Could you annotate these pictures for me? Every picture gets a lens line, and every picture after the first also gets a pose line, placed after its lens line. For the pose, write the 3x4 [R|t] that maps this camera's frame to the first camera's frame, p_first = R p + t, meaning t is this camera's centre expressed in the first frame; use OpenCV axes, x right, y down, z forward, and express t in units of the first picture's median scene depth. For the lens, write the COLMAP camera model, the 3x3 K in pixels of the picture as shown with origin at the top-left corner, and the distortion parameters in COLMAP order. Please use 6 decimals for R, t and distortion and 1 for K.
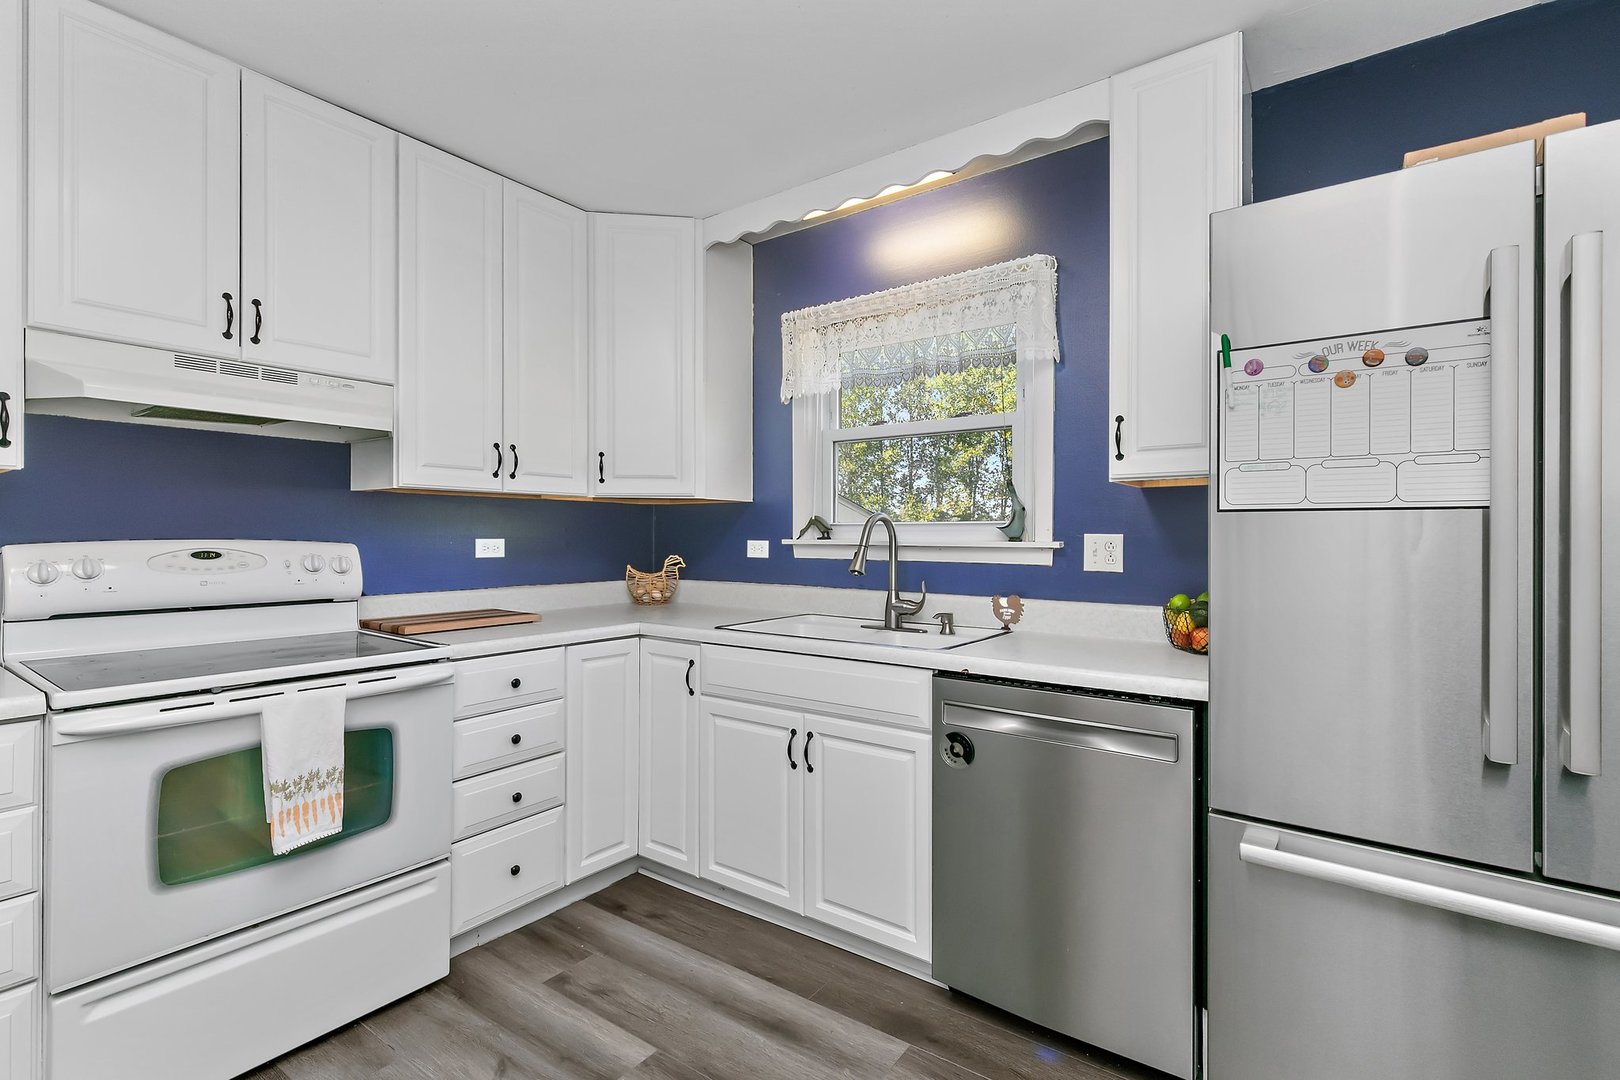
lens RADIAL K [[752.7, 0, 810.0], [0, 752.7, 540.0], [0, 0, 1]] dist [0.004147, -0.000099]
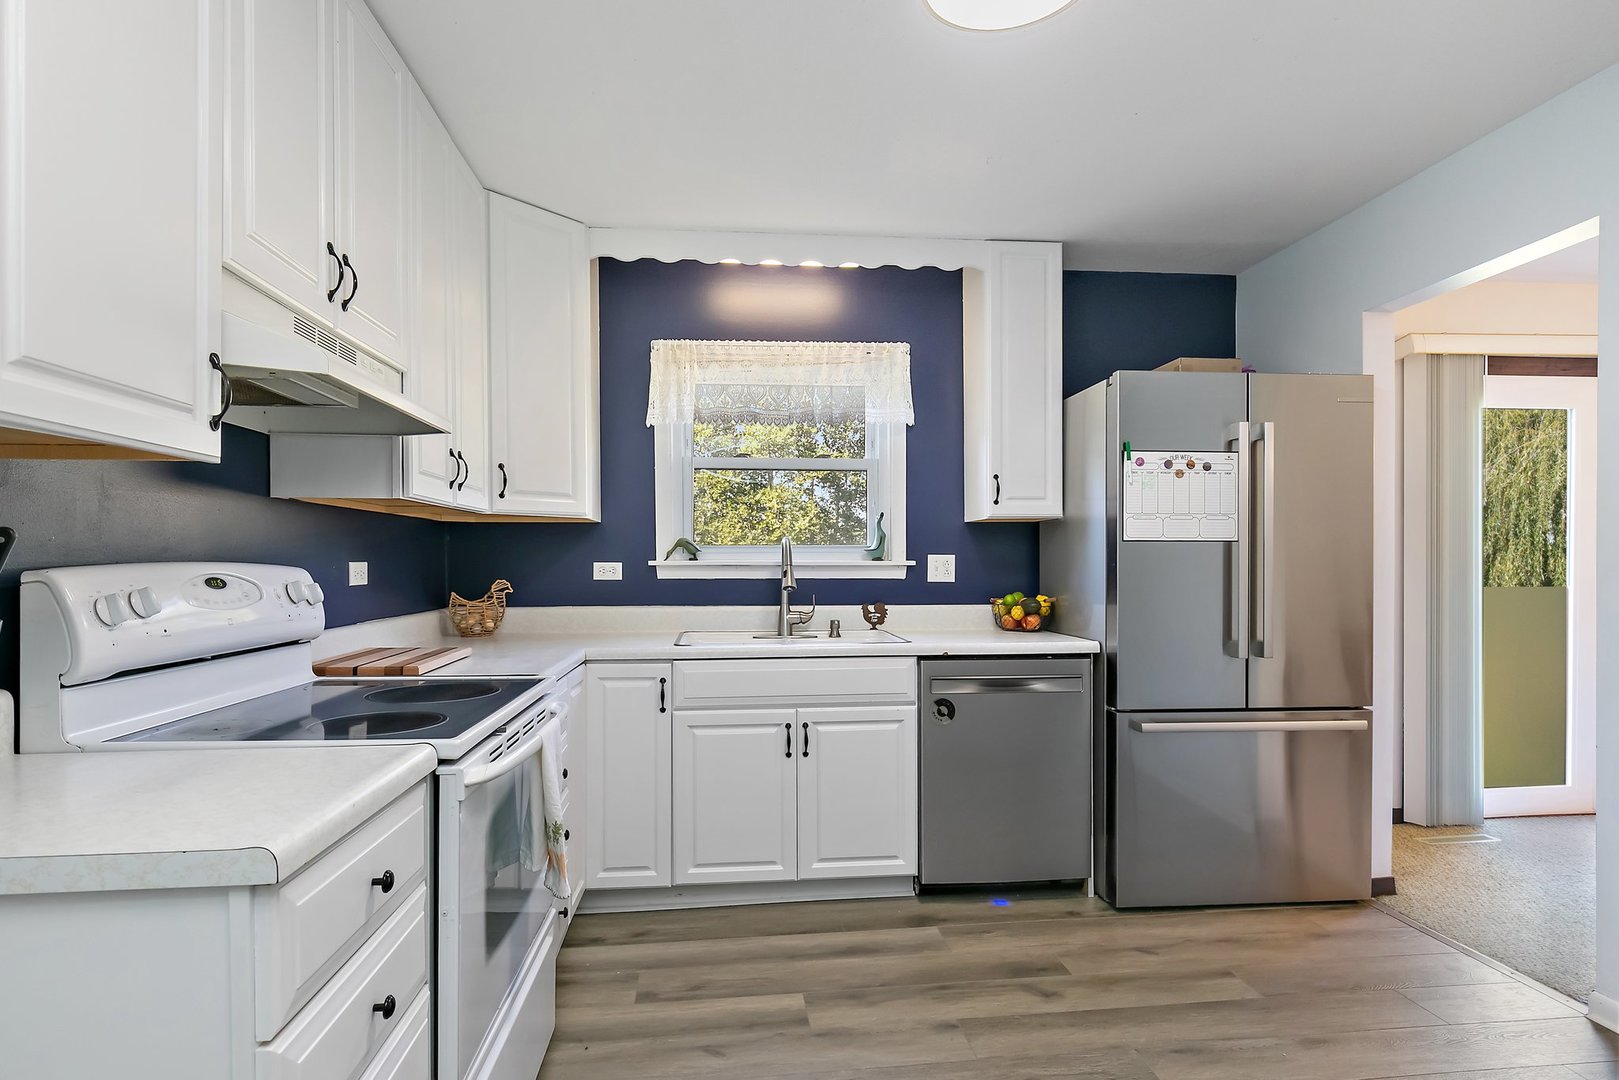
lens RADIAL K [[833.8, 0, 807.4], [0, 833.8, 574.0], [0, 0, 1]] dist [-0.002130, -0.000059]
pose [[0.745111, -0.015308, 0.666765, -0.788667], [0.008088, 0.999870, 0.013918, 0.003753], [-0.666892, -0.004978, 0.745138, 0.023601]]
